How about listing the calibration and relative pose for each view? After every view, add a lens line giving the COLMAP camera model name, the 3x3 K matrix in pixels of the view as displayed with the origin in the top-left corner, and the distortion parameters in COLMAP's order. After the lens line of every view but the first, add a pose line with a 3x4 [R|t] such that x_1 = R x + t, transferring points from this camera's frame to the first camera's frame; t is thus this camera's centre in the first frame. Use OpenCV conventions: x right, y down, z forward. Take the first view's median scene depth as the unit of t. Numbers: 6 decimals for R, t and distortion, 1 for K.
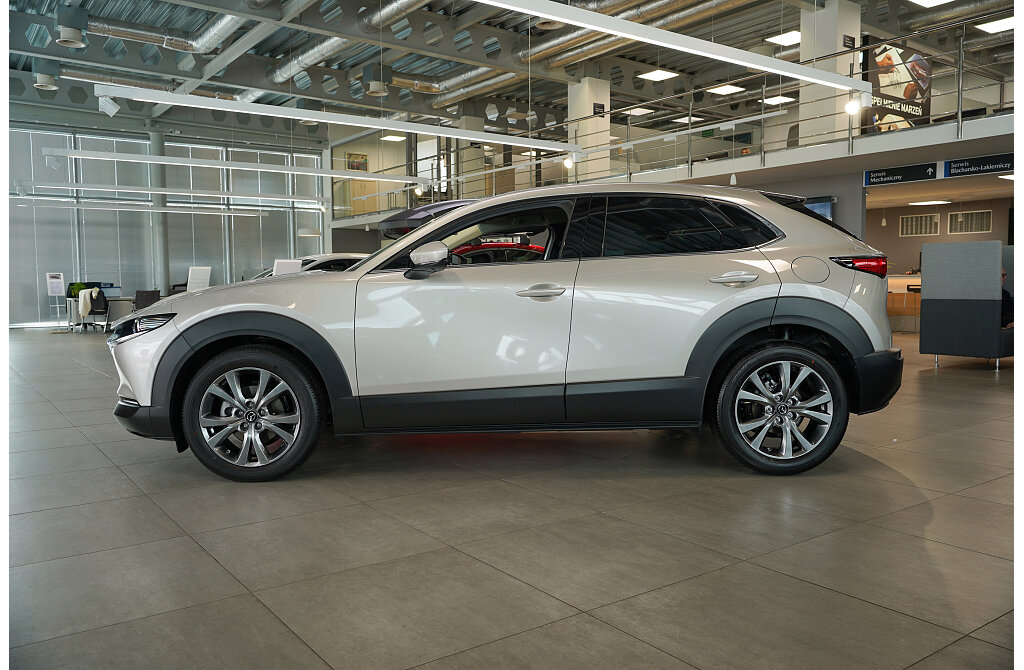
lens RADIAL K [[805.4, 0, 512.0], [0, 805.4, 335.0], [0, 0, 1]] dist [-0.001551, -0.003659]
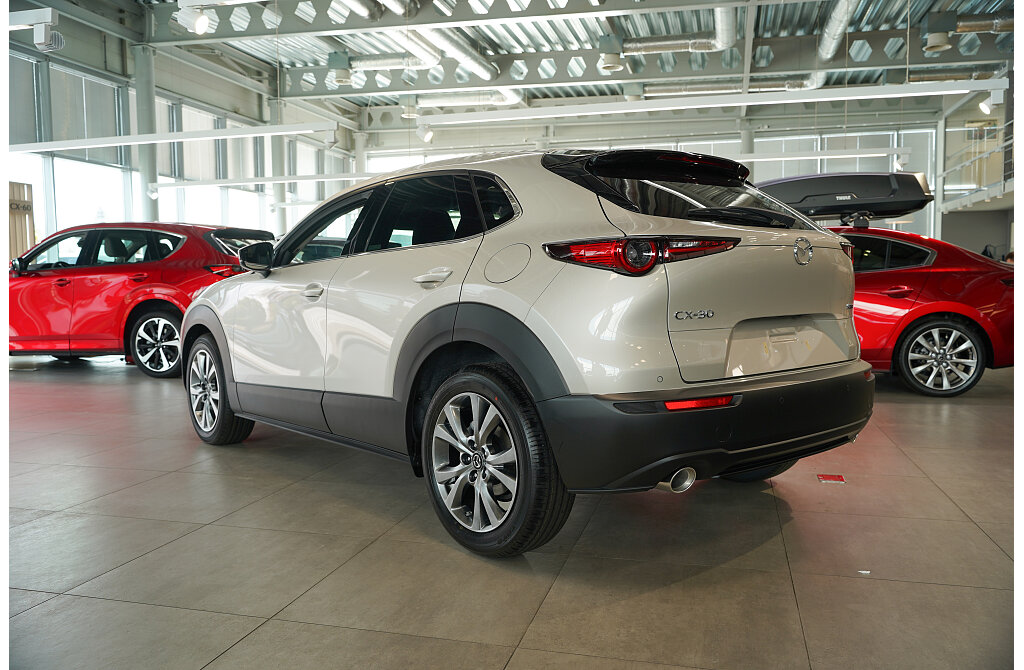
lens RADIAL K [[805.4, 0, 512.0], [0, 805.4, 335.0], [0, 0, 1]] dist [-0.001551, -0.003659]
pose [[0.623883, 0.054326, -0.779627, 0.891481], [-0.046339, 0.998397, 0.032488, -0.042957], [0.780142, 0.015858, 0.625401, 0.570778]]
